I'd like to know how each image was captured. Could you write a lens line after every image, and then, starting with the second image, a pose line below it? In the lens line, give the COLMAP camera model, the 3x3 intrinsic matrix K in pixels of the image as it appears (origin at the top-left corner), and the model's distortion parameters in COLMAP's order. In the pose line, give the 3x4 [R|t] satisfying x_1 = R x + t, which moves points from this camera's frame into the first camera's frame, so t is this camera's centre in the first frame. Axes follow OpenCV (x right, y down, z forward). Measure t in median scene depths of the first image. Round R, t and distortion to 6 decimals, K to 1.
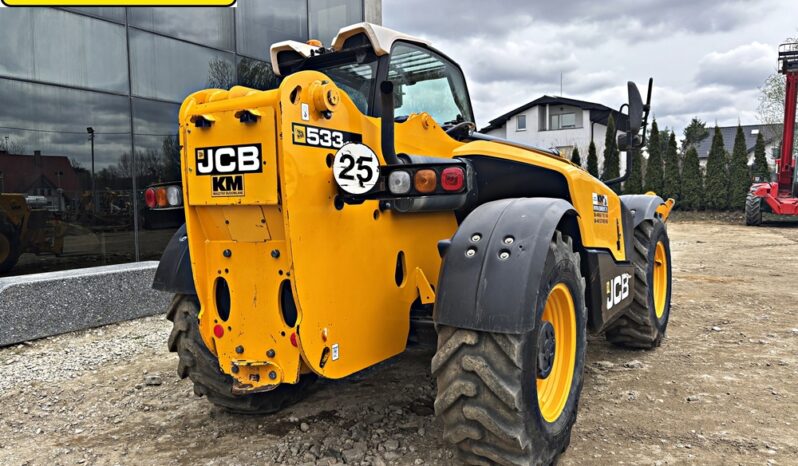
lens RADIAL K [[612.7, 0, 403.9], [0, 612.7, 234.3], [0, 0, 1]] dist [0.073406, -0.098078]
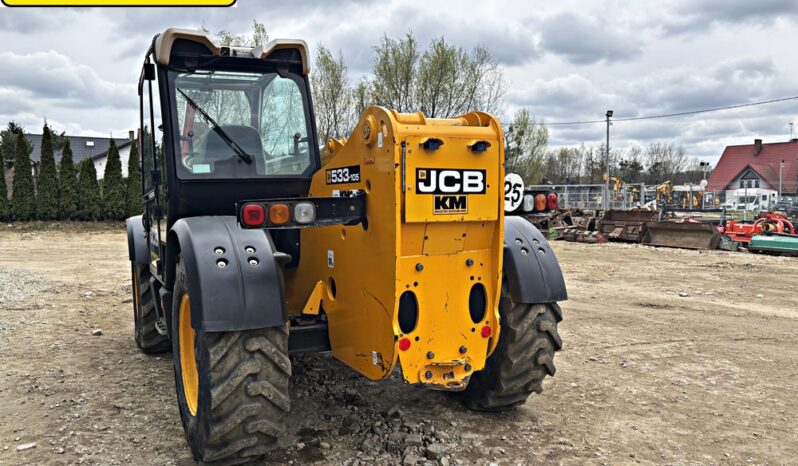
lens RADIAL K [[619.8, 0, 405.3], [0, 619.8, 227.6], [0, 0, 1]] dist [0.050883, -0.063834]
pose [[0.498460, -0.027098, 0.866489, -1.292592], [0.048979, 0.998795, 0.003060, -0.044455], [-0.865528, 0.040914, 0.499187, 0.511989]]
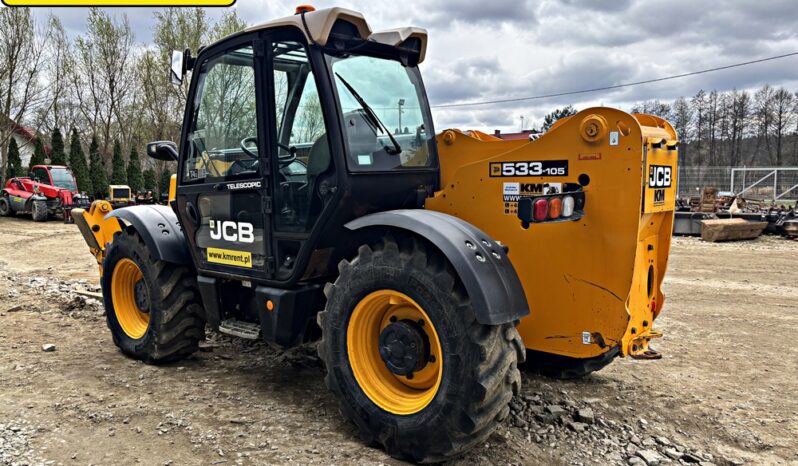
lens RADIAL K [[619.8, 0, 405.3], [0, 619.8, 227.6], [0, 0, 1]] dist [0.050883, -0.063834]
pose [[0.127146, -0.061884, 0.989952, -1.618705], [0.059063, 0.996753, 0.054723, -0.116514], [-0.990124, 0.051512, 0.130388, 1.347792]]
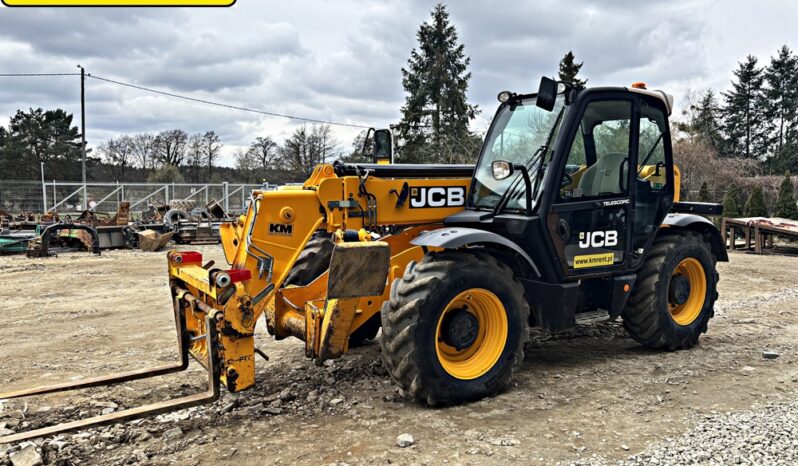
lens RADIAL K [[612.7, 0, 403.9], [0, 612.7, 234.3], [0, 0, 1]] dist [0.073406, -0.098078]
pose [[-0.919903, -0.011264, 0.391984, -0.340580], [0.037619, 0.992443, 0.116802, -0.312352], [-0.390337, 0.122192, -0.912527, 3.980776]]
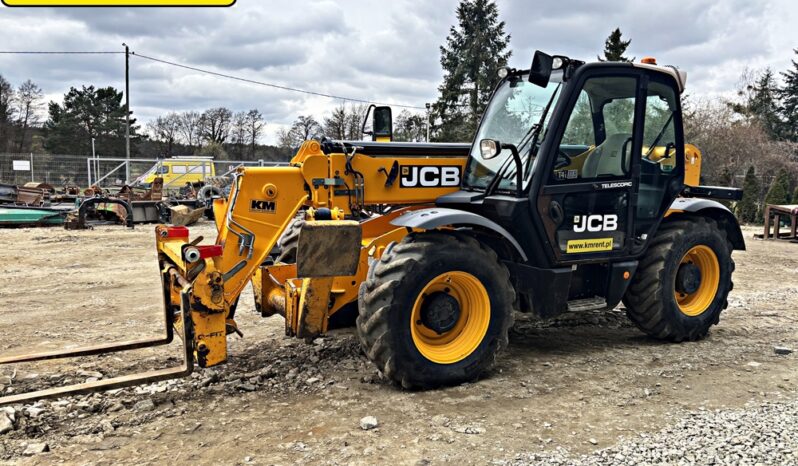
lens RADIAL K [[612.2, 0, 396.7], [0, 612.2, 234.9], [0, 0, 1]] dist [0.072260, -0.096990]
pose [[-0.885215, -0.045423, 0.462960, -0.472144], [0.026038, 0.988823, 0.146806, -0.300183], [-0.464454, 0.142010, -0.874137, 3.872096]]
